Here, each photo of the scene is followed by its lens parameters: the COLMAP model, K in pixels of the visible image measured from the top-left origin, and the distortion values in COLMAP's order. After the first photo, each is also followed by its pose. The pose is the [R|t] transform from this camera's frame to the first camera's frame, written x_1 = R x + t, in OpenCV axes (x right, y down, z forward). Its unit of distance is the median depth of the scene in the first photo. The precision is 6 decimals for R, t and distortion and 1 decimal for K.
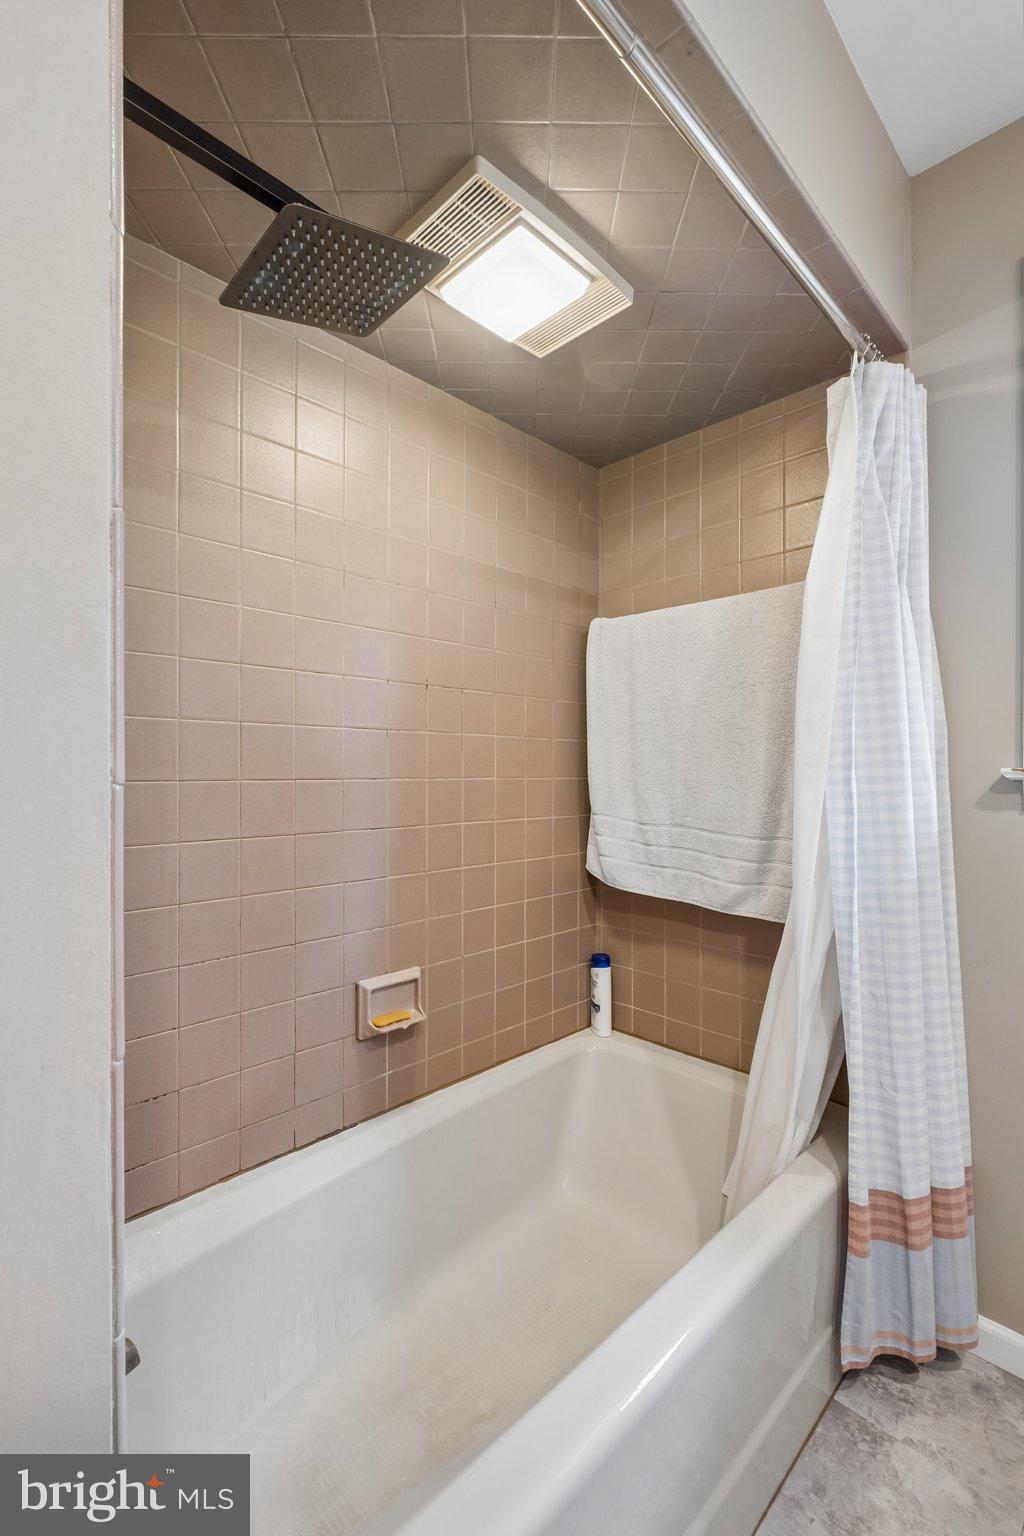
lens RADIAL K [[682.3, 0, 512.0], [0, 682.3, 768.0], [0, 0, 1]] dist [-0.004505, 0.000193]
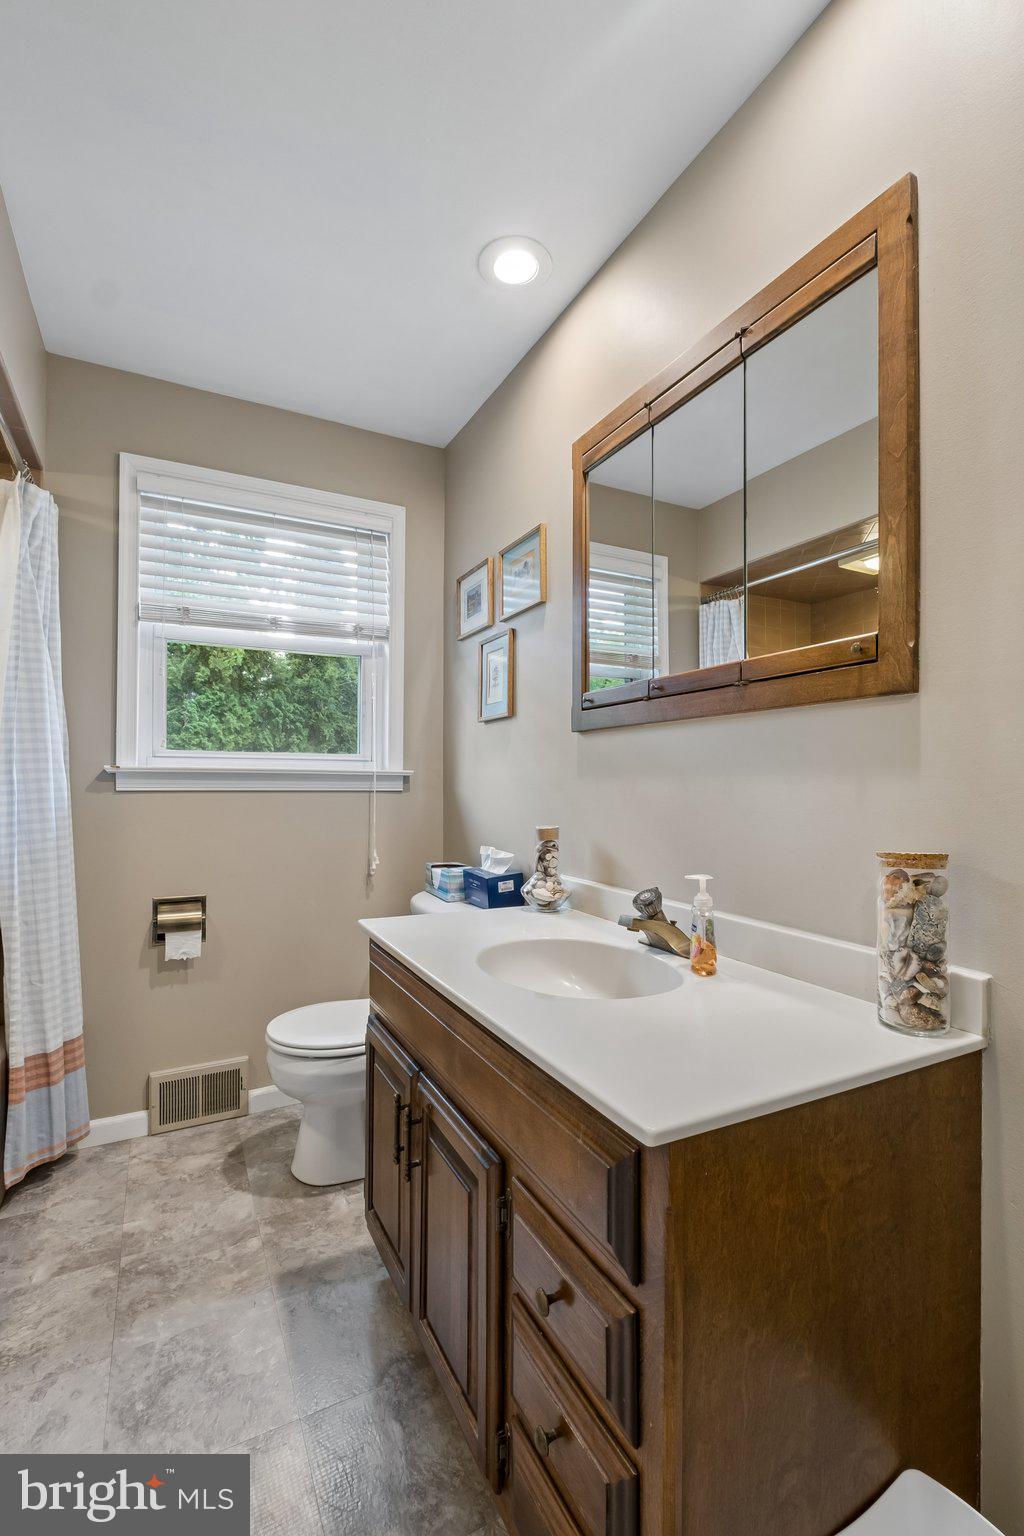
lens RADIAL K [[682.3, 0, 512.0], [0, 682.3, 768.0], [0, 0, 1]] dist [-0.004505, 0.000193]
pose [[0.313868, 0.018510, 0.949286, -0.516422], [0.003009, 0.999786, -0.020490, 0.043470], [-0.949462, 0.009287, 0.313745, -0.426033]]
